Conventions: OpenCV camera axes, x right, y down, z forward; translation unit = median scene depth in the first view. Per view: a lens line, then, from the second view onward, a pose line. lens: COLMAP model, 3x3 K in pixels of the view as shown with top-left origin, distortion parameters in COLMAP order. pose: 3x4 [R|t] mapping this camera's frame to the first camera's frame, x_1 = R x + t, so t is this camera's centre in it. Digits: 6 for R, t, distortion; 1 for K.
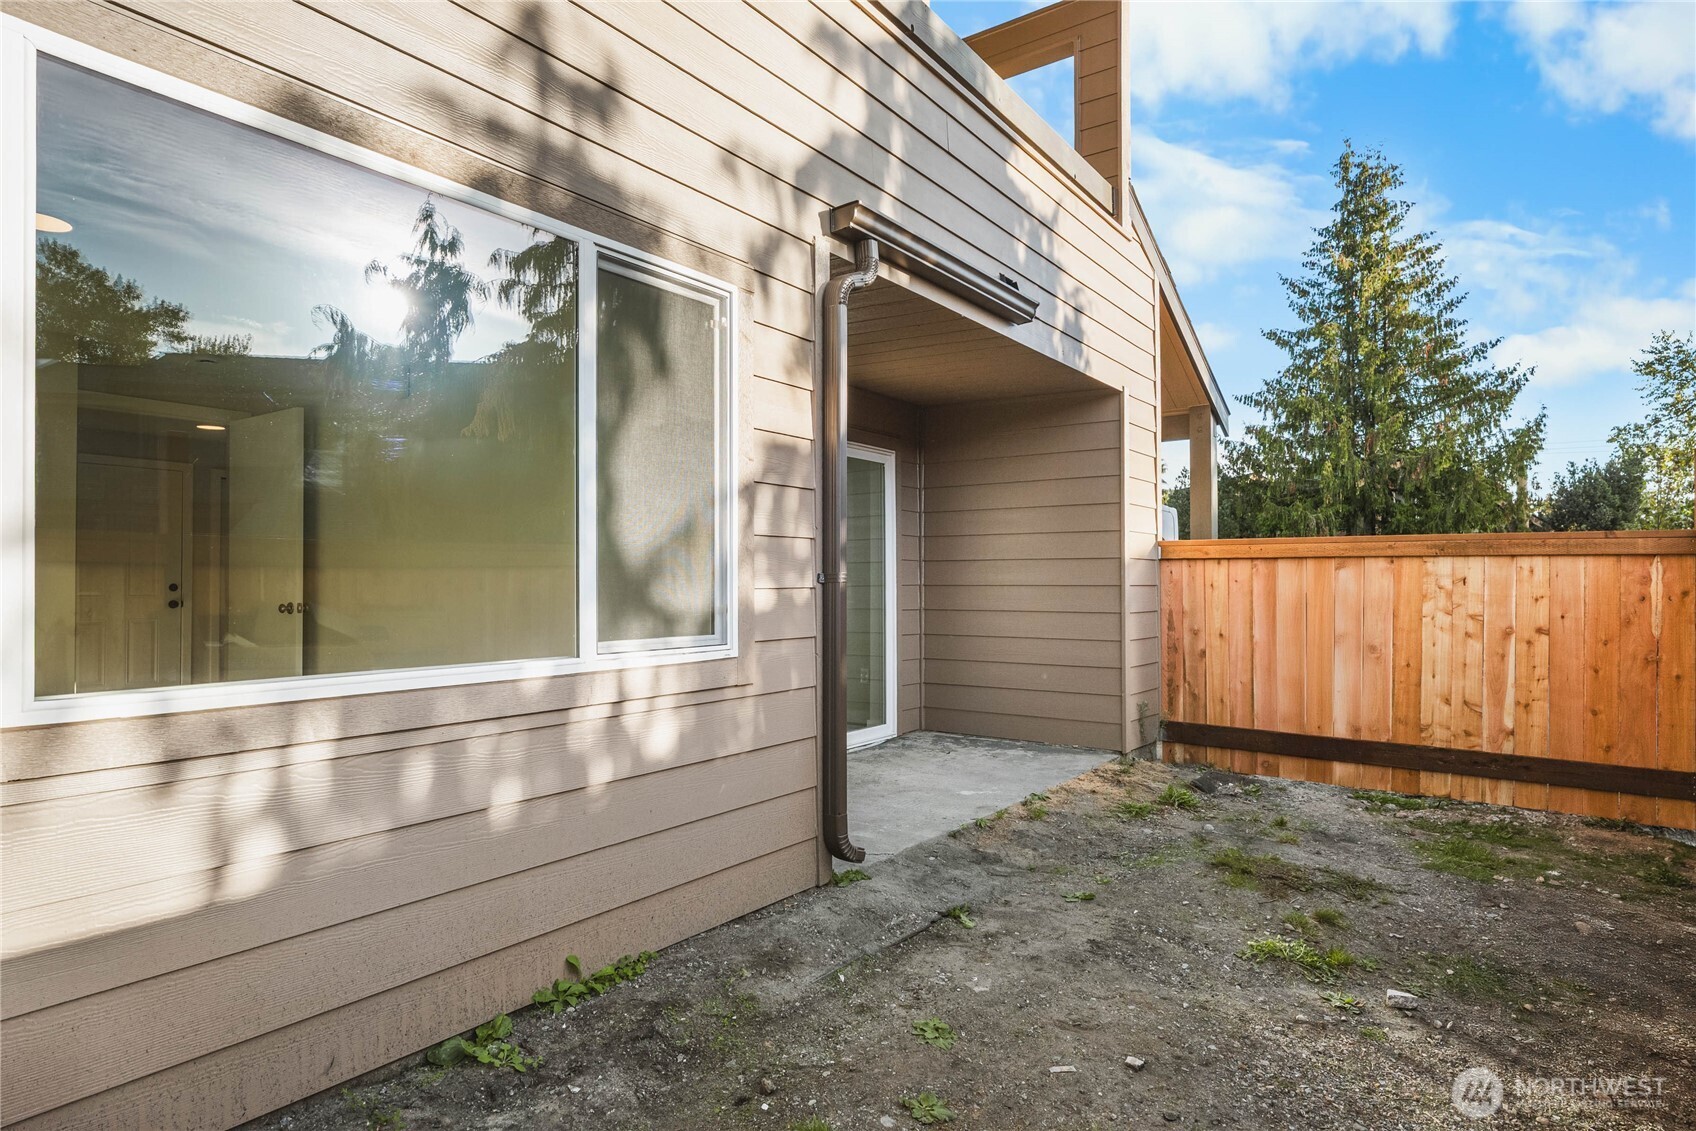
lens RADIAL K [[924.2, 0, 838.8], [0, 924.2, 579.4], [0, 0, 1]] dist [0.004377, -0.002226]
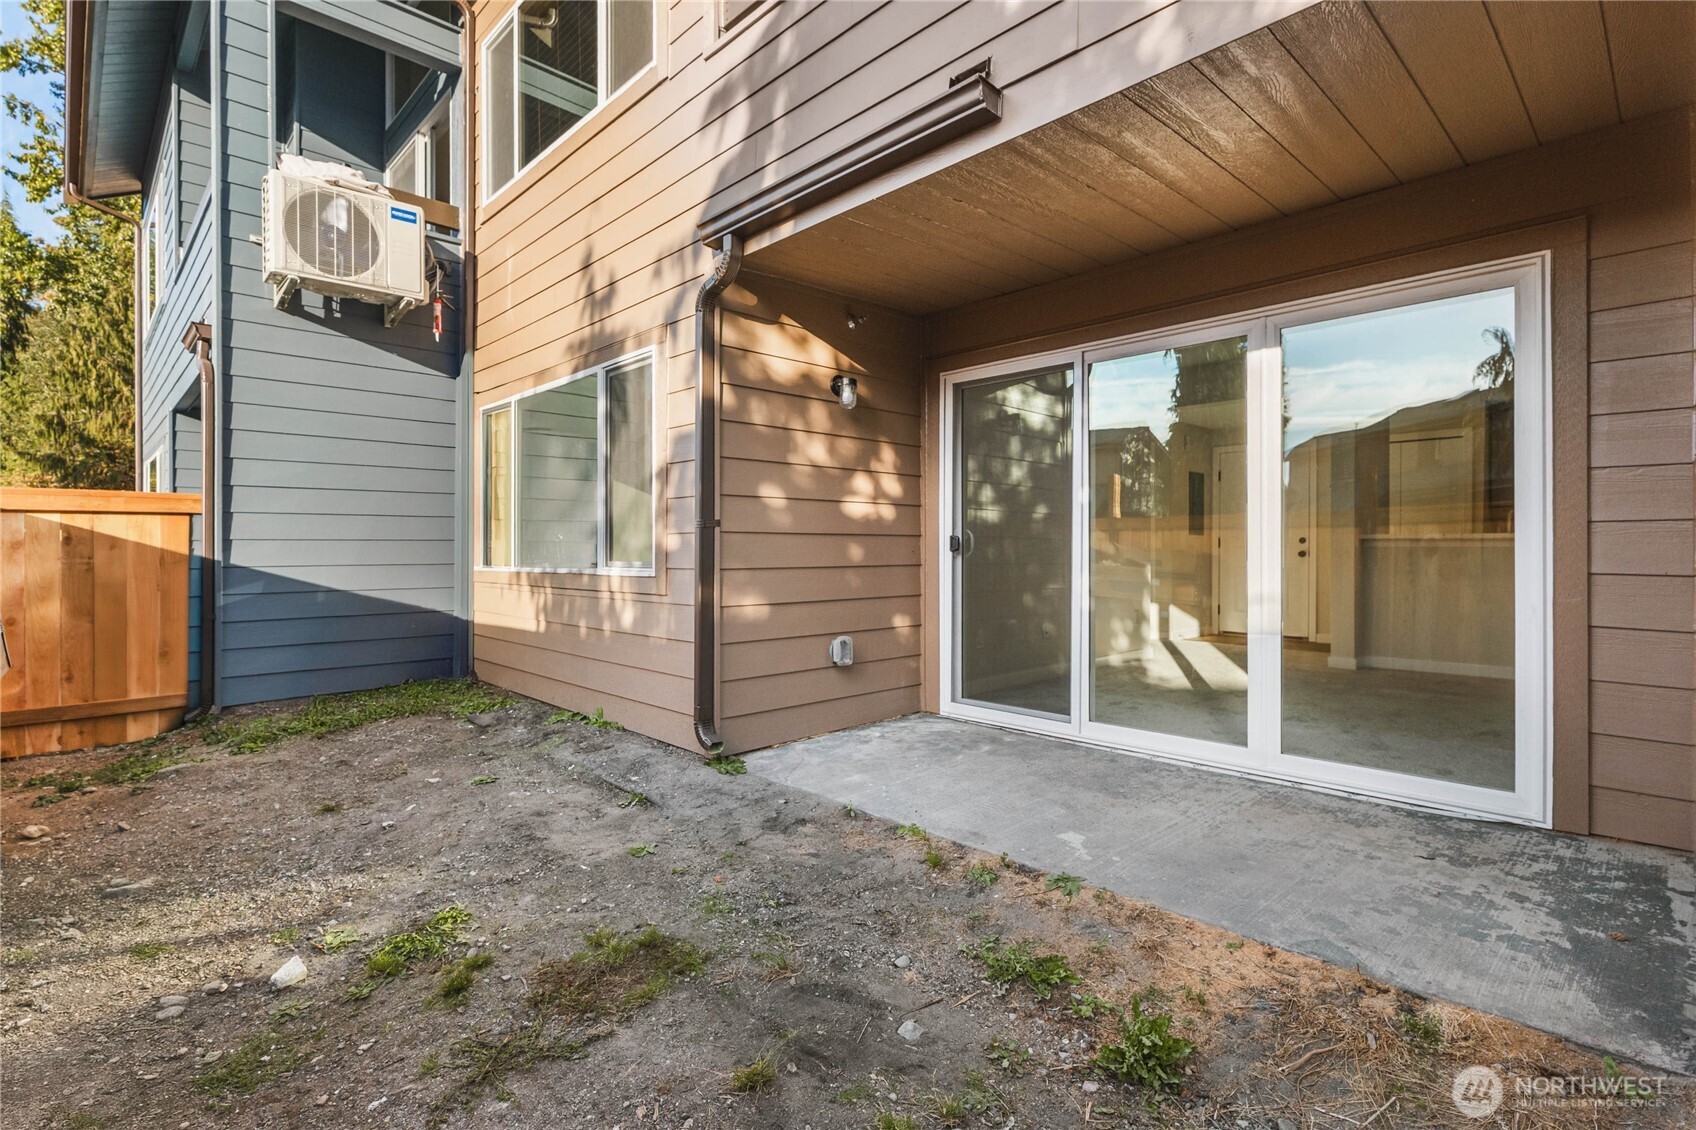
lens RADIAL K [[790.8, 0, 844.9], [0, 790.8, 552.5], [0, 0, 1]] dist [-0.005631, 0.001769]
pose [[-0.158201, 0.005883, -0.987389, 1.145433], [0.010128, 0.999939, 0.004335, 0.036709], [0.987355, -0.009315, -0.158251, 1.484198]]
